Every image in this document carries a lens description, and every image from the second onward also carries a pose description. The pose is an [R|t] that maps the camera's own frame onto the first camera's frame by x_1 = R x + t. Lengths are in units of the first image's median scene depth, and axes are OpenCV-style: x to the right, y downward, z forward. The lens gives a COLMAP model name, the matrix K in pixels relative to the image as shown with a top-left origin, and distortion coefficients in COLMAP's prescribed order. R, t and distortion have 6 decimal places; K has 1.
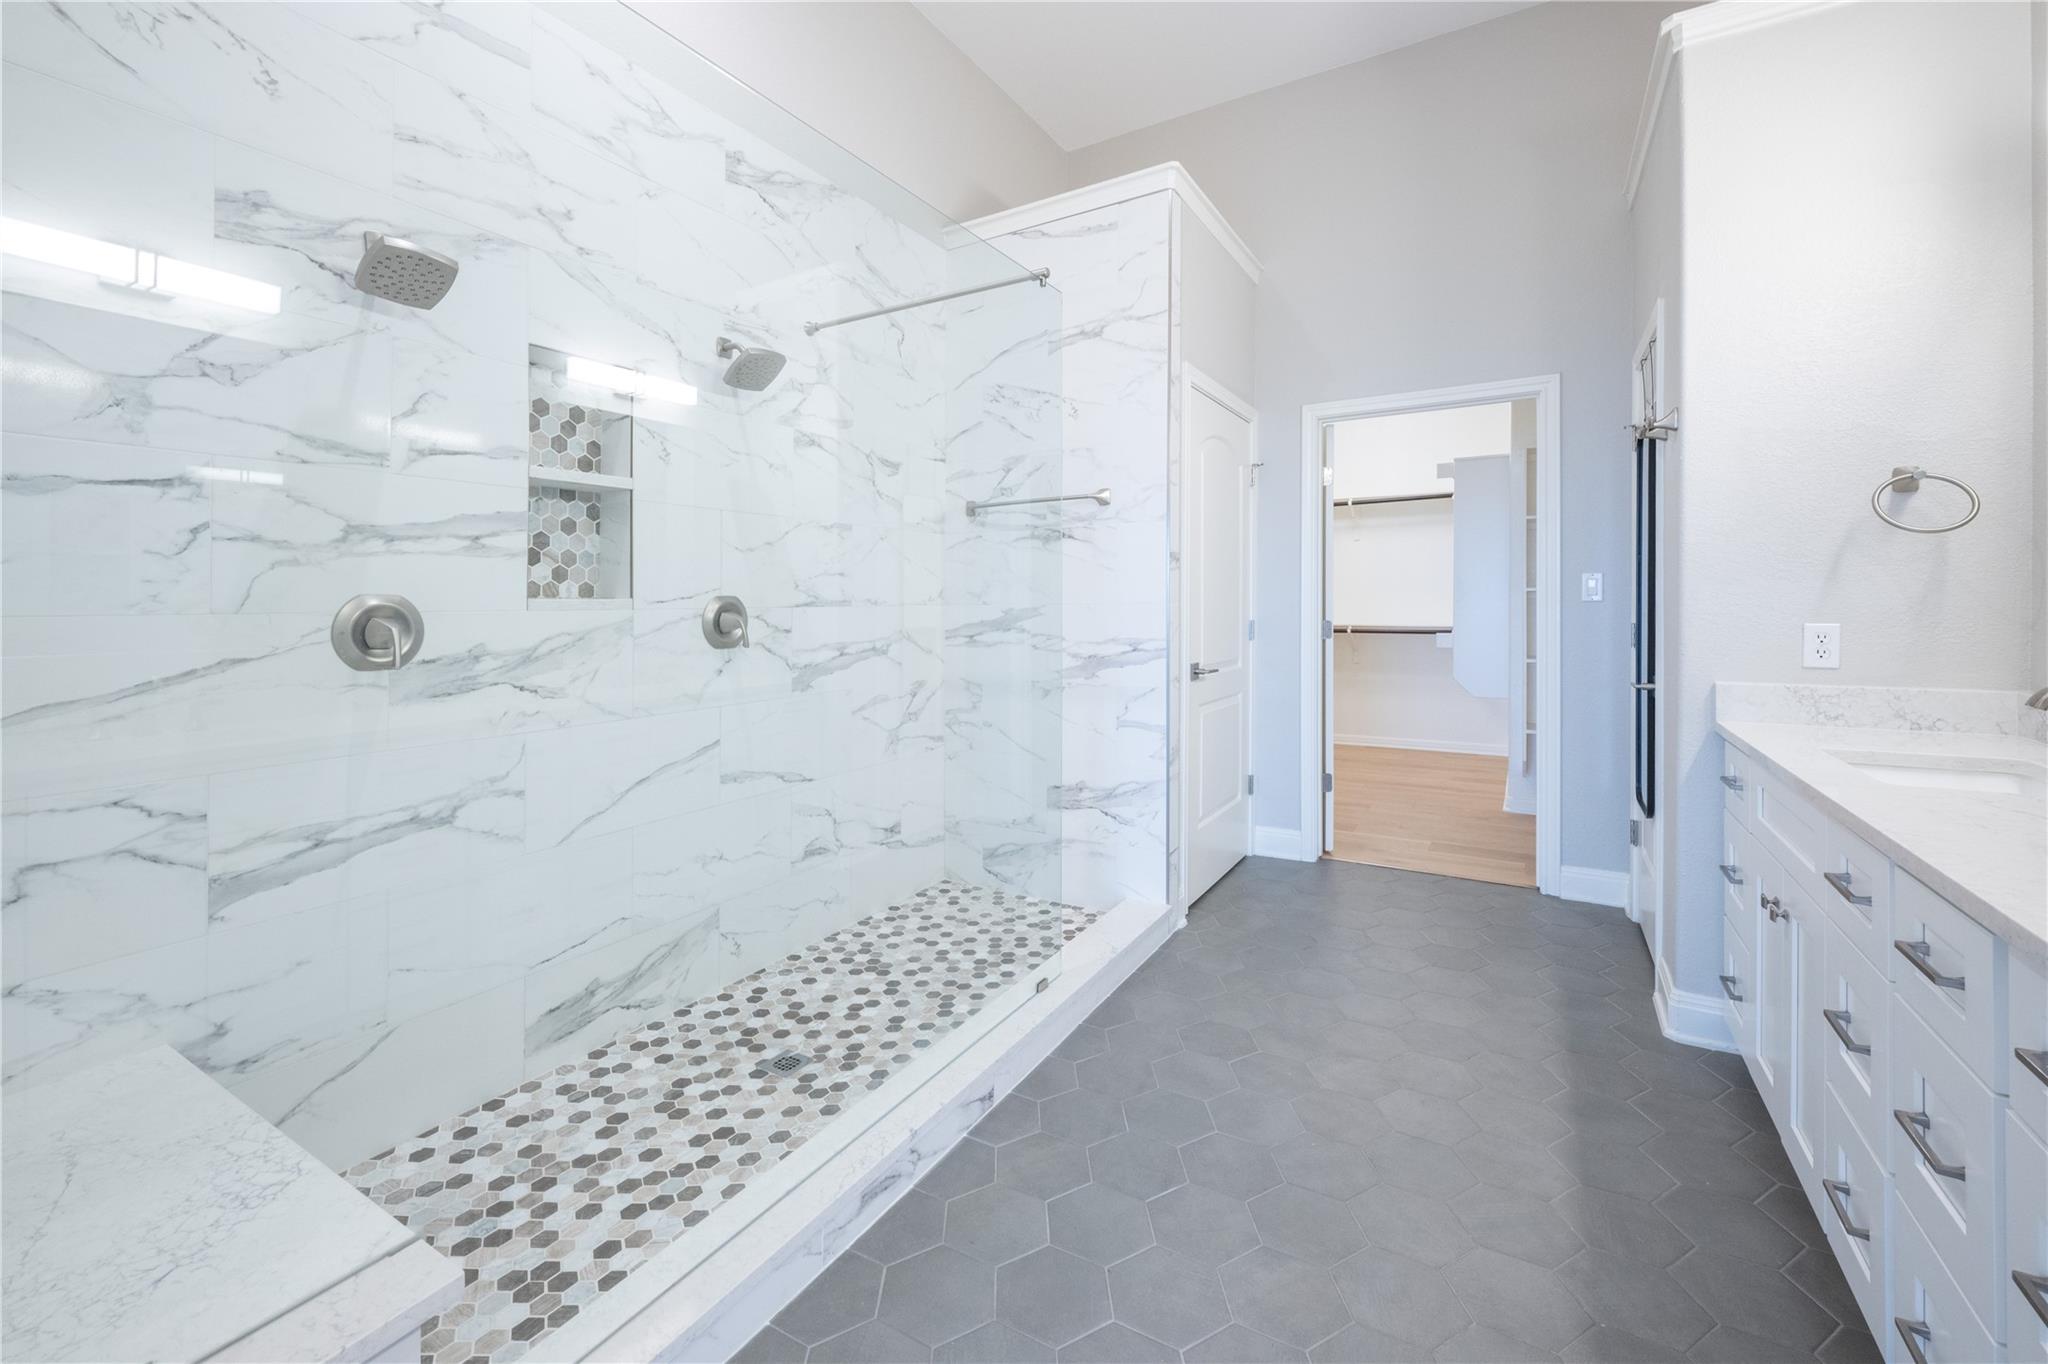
lens RADIAL K [[848.7, 0, 1000.8], [0, 848.7, 600.1], [0, 0, 1]] dist [-0.006409, 0.001425]
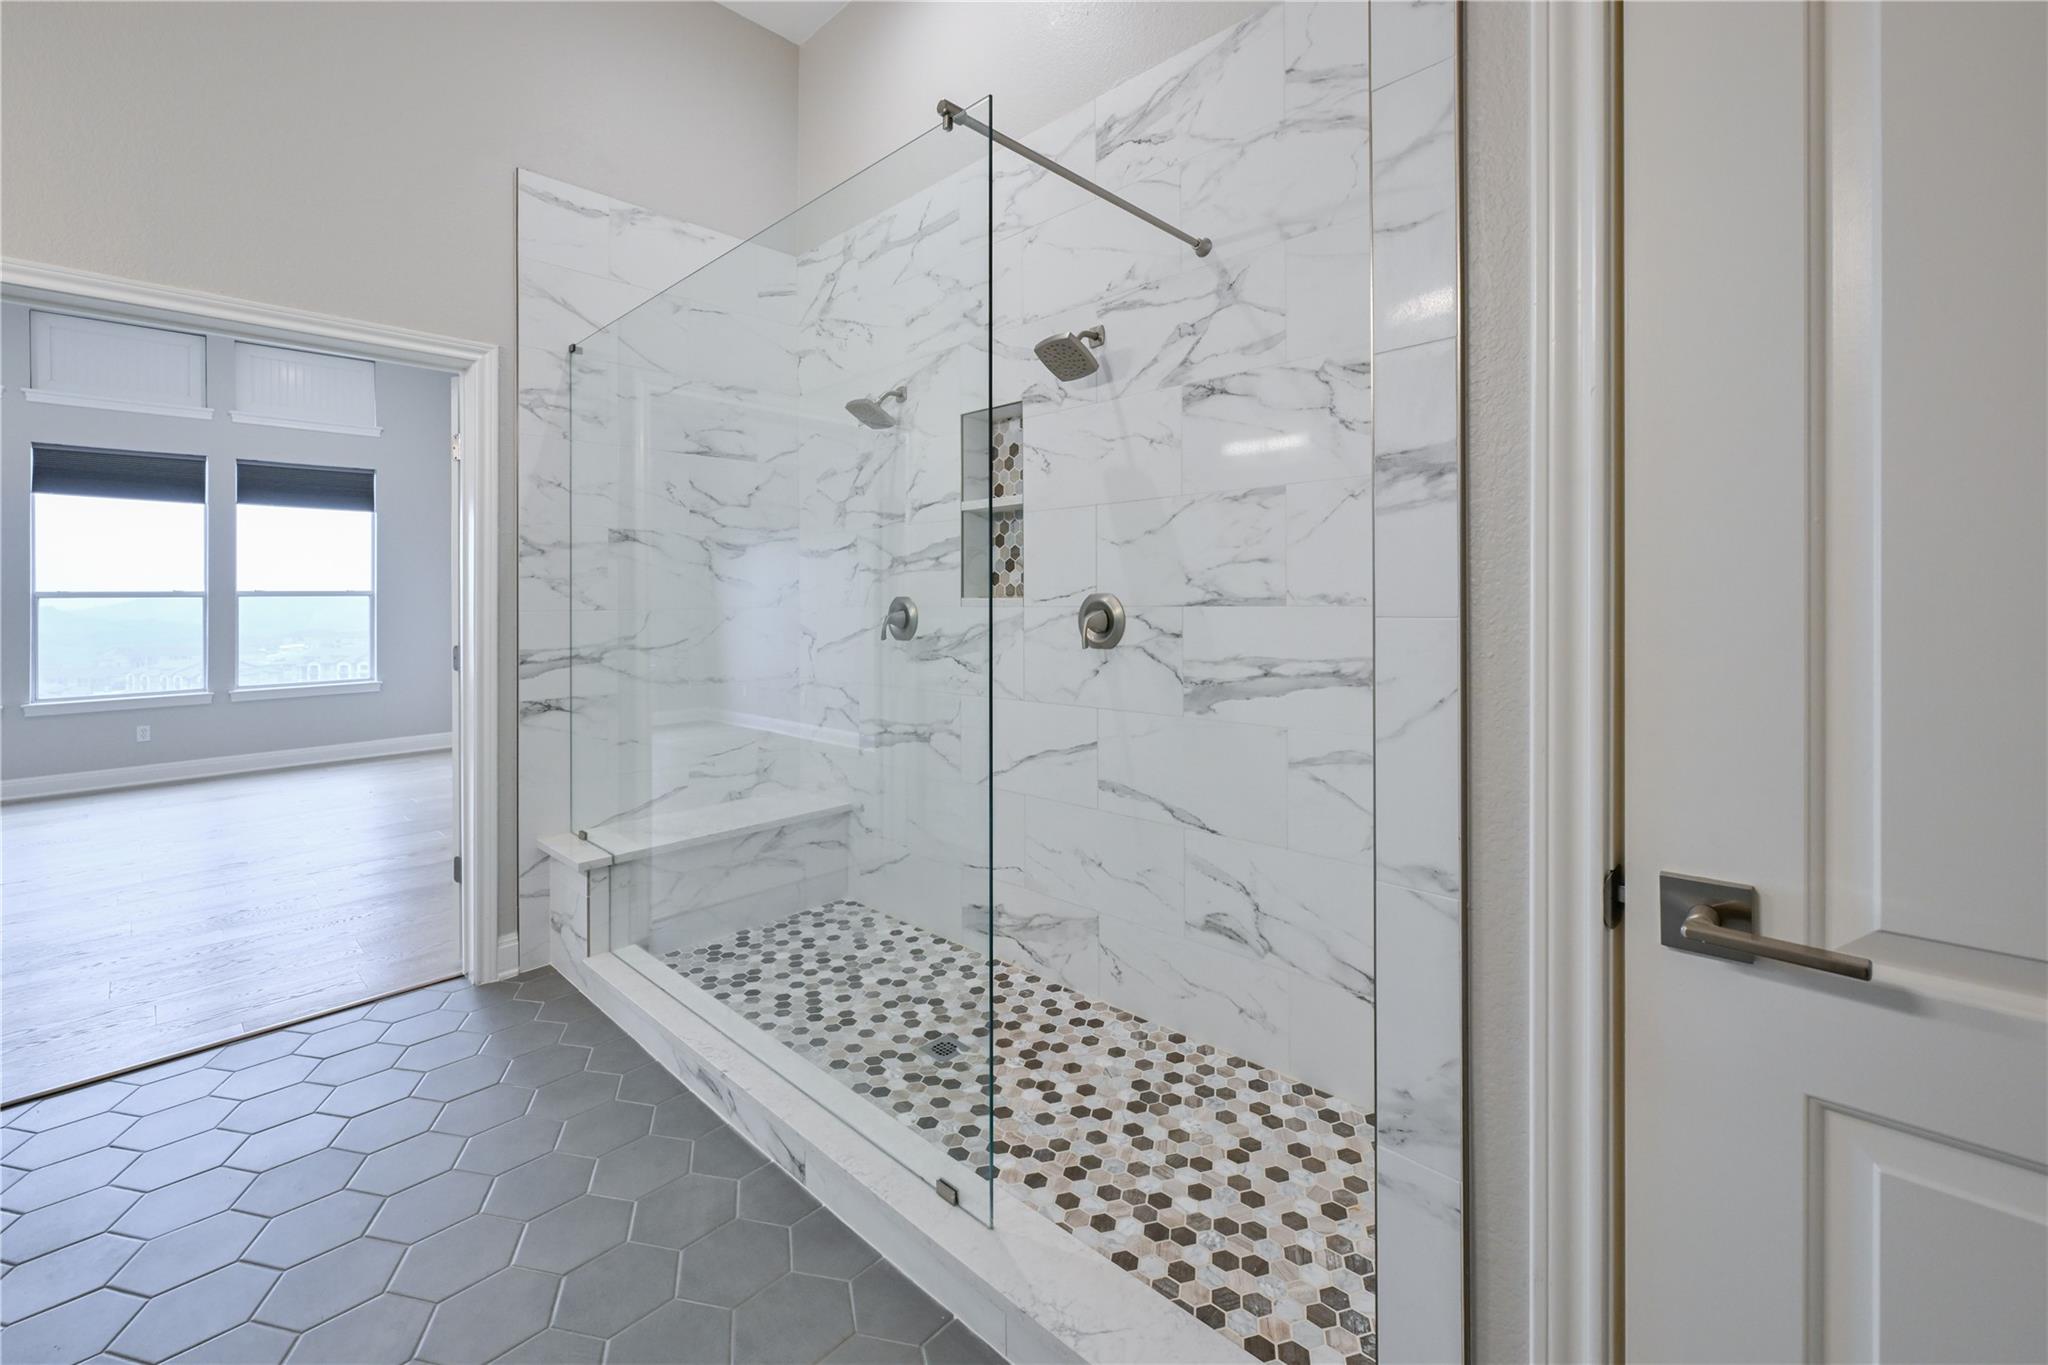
lens RADIAL K [[848.7, 0, 1052.1], [0, 848.7, 600.4], [0, 0, 1]] dist [-0.006409, 0.001425]
pose [[-0.189378, -0.004295, -0.981895, 0.567622], [0.001869, 0.999987, -0.004735, 0.006491], [0.981903, -0.002732, -0.189367, 1.021782]]
